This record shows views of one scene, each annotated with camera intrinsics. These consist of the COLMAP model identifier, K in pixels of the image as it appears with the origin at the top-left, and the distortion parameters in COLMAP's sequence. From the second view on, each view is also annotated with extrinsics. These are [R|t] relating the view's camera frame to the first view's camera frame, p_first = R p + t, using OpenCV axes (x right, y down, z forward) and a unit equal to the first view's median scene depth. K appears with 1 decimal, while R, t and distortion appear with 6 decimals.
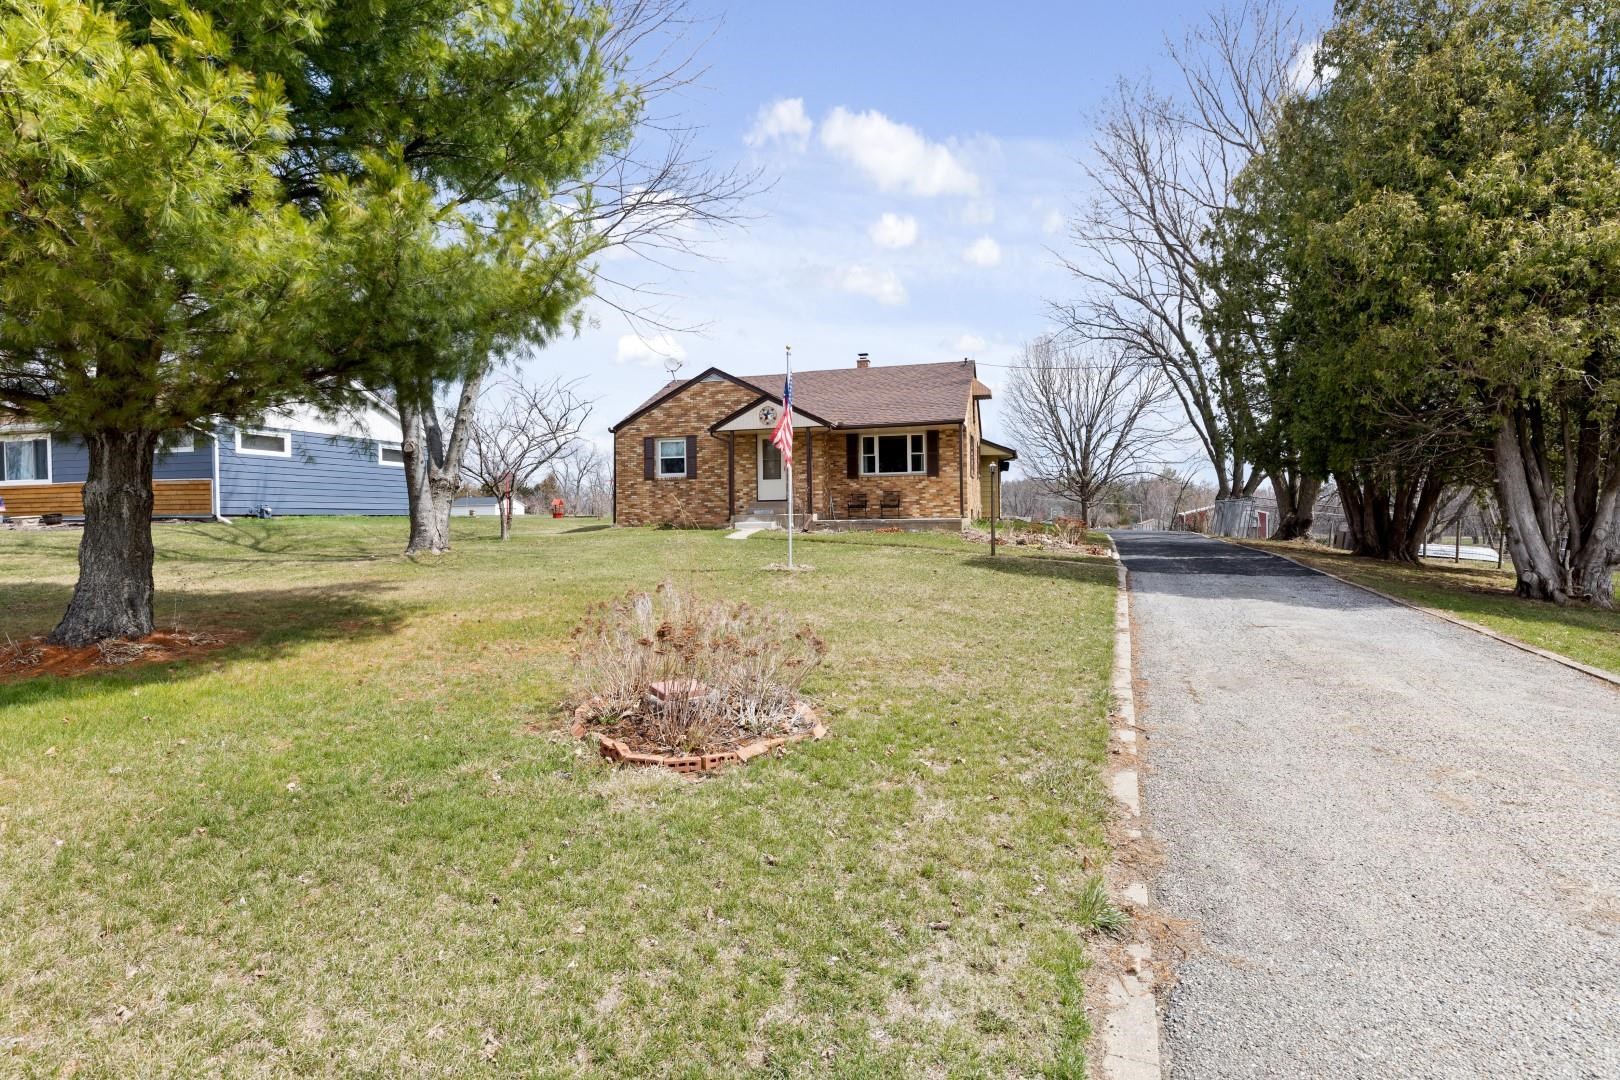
lens RADIAL K [[809.5, 0, 813.9], [0, 809.5, 514.5], [0, 0, 1]] dist [0.001476, -0.000424]
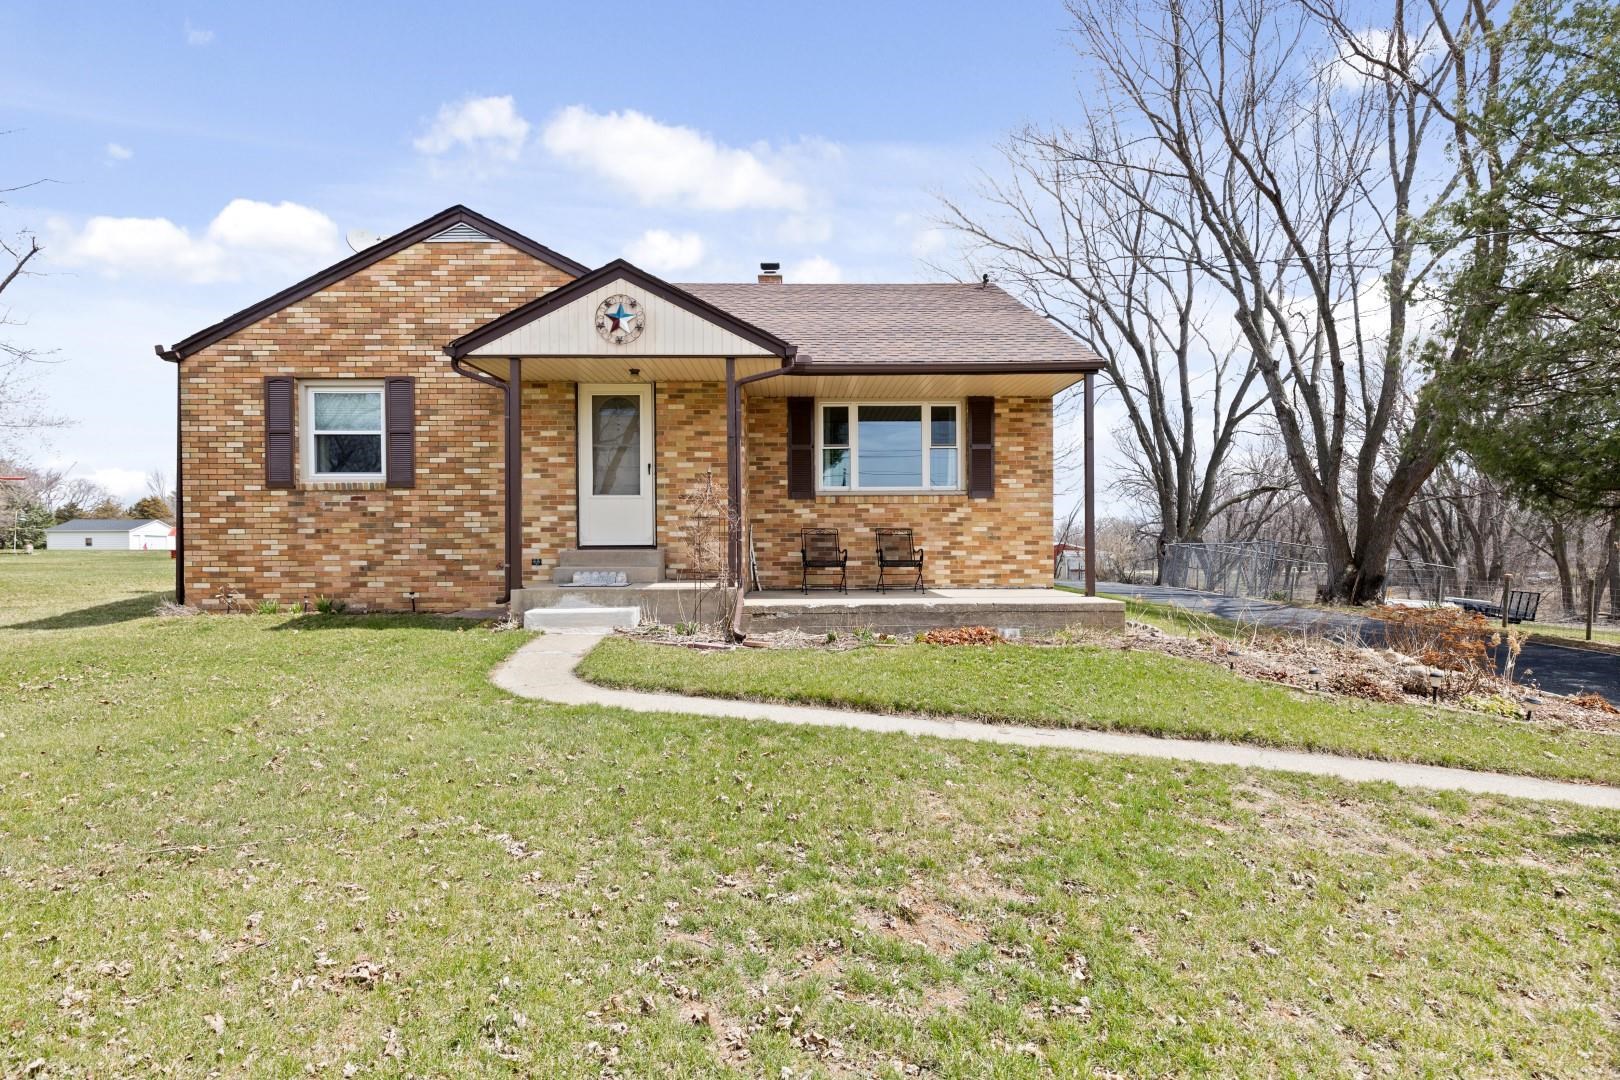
lens RADIAL K [[803.3, 0, 815.0], [0, 803.3, 556.3], [0, 0, 1]] dist [0.001525, 0.000167]
pose [[0.959095, 0.005164, 0.283038, -0.067772], [-0.009301, 0.999869, 0.013275, -0.018132], [-0.282932, -0.015365, 0.959017, 0.563445]]
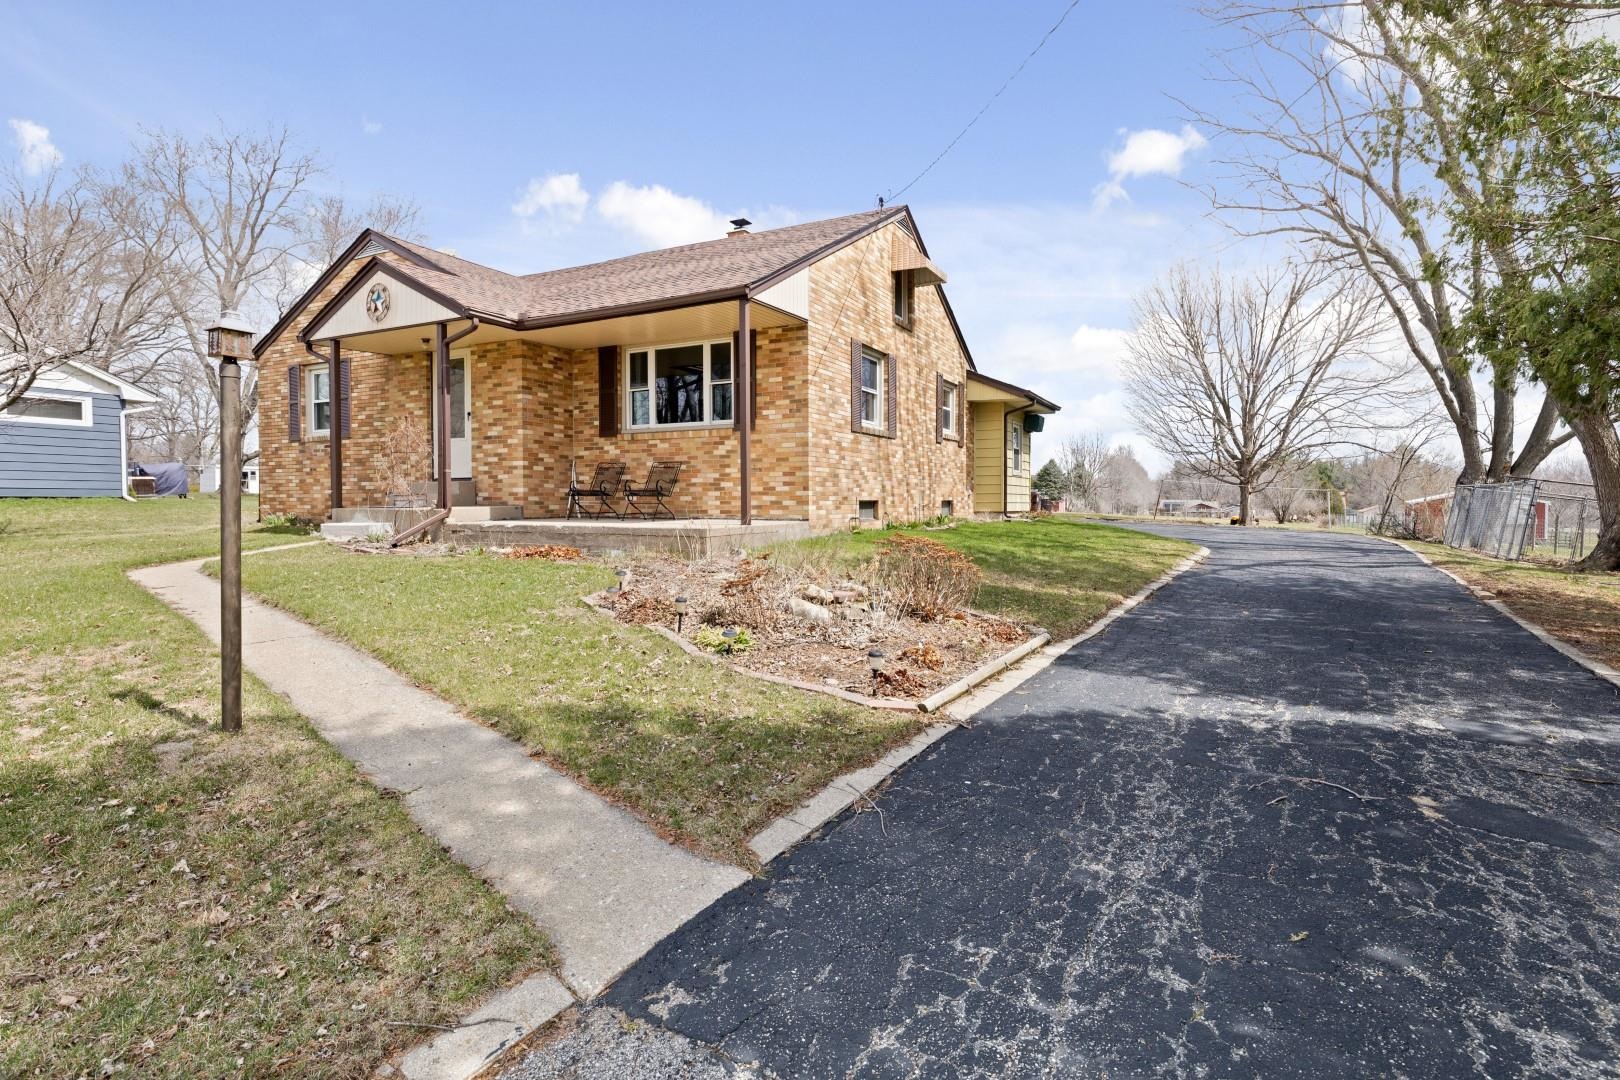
lens RADIAL K [[809.5, 0, 813.9], [0, 809.5, 514.5], [0, 0, 1]] dist [0.001476, -0.000424]
pose [[0.975997, 0.016501, -0.217156, 0.274910], [-0.010902, 0.999577, 0.026956, -0.010830], [0.217509, -0.023942, 0.975765, 0.527667]]
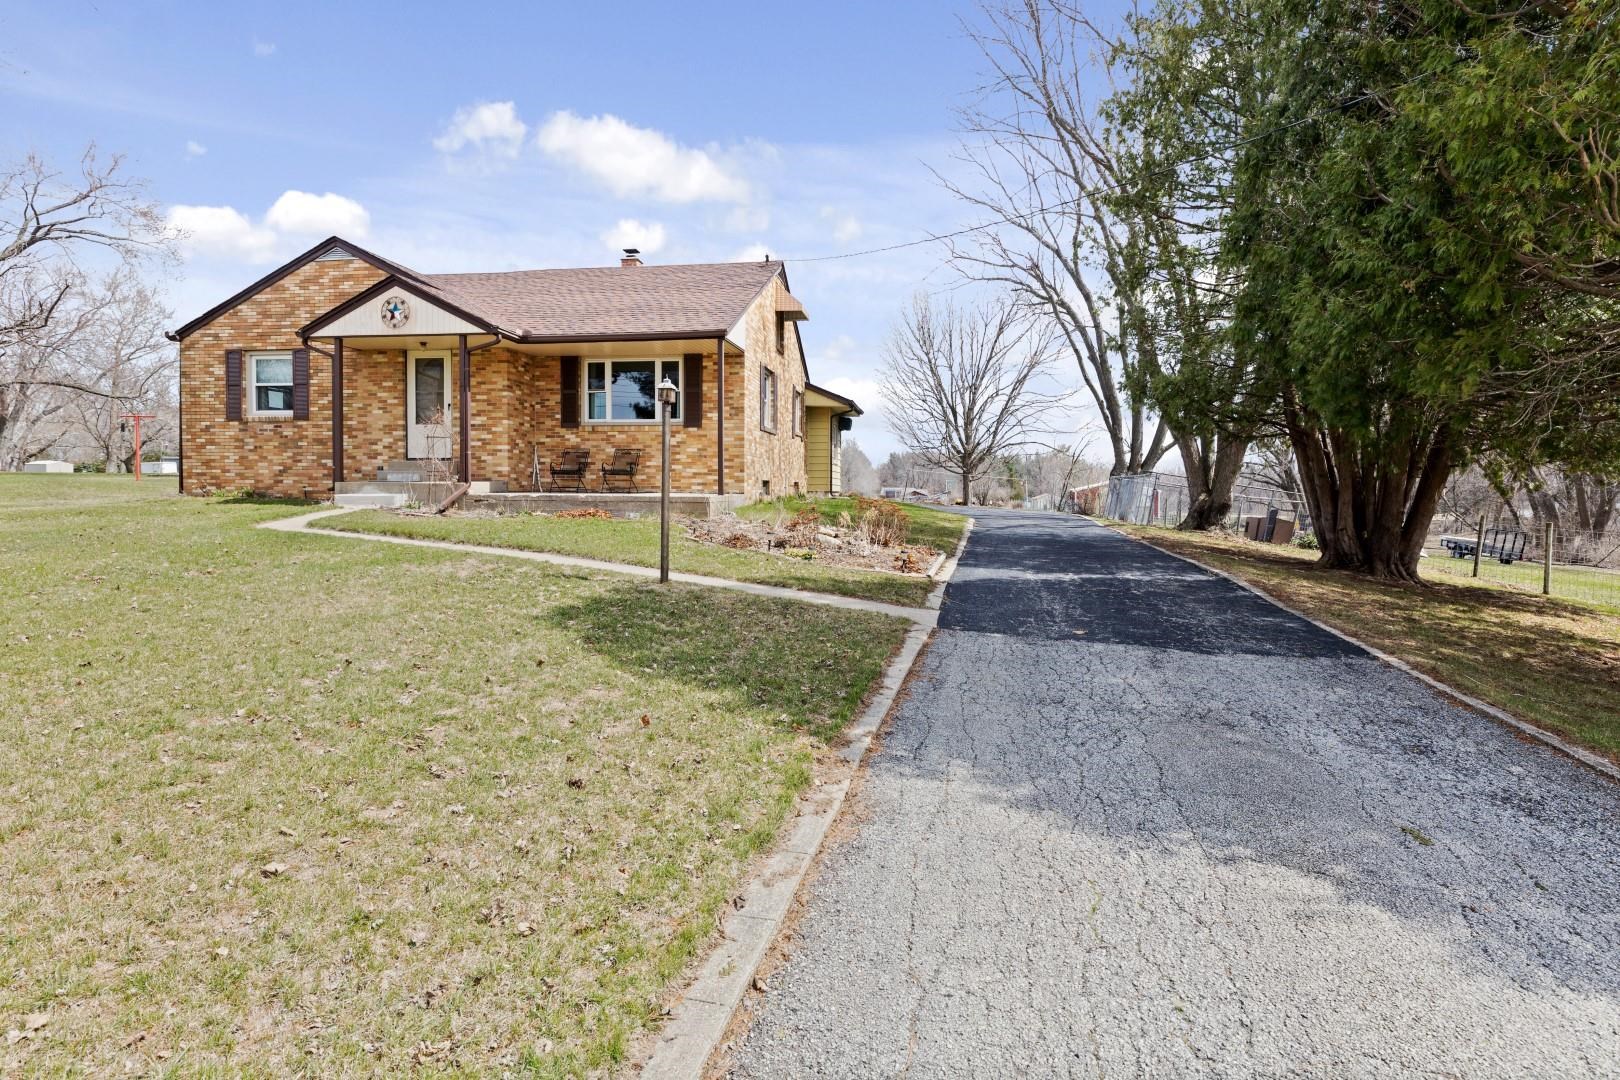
lens RADIAL K [[804.8, 0, 818.2], [0, 804.8, 509.0], [0, 0, 1]] dist [-0.000268, -0.000019]
pose [[0.992776, 0.018086, 0.118615, 0.163350], [-0.021942, 0.999270, 0.031283, -0.004689], [-0.117962, -0.033660, 0.992447, 0.345485]]
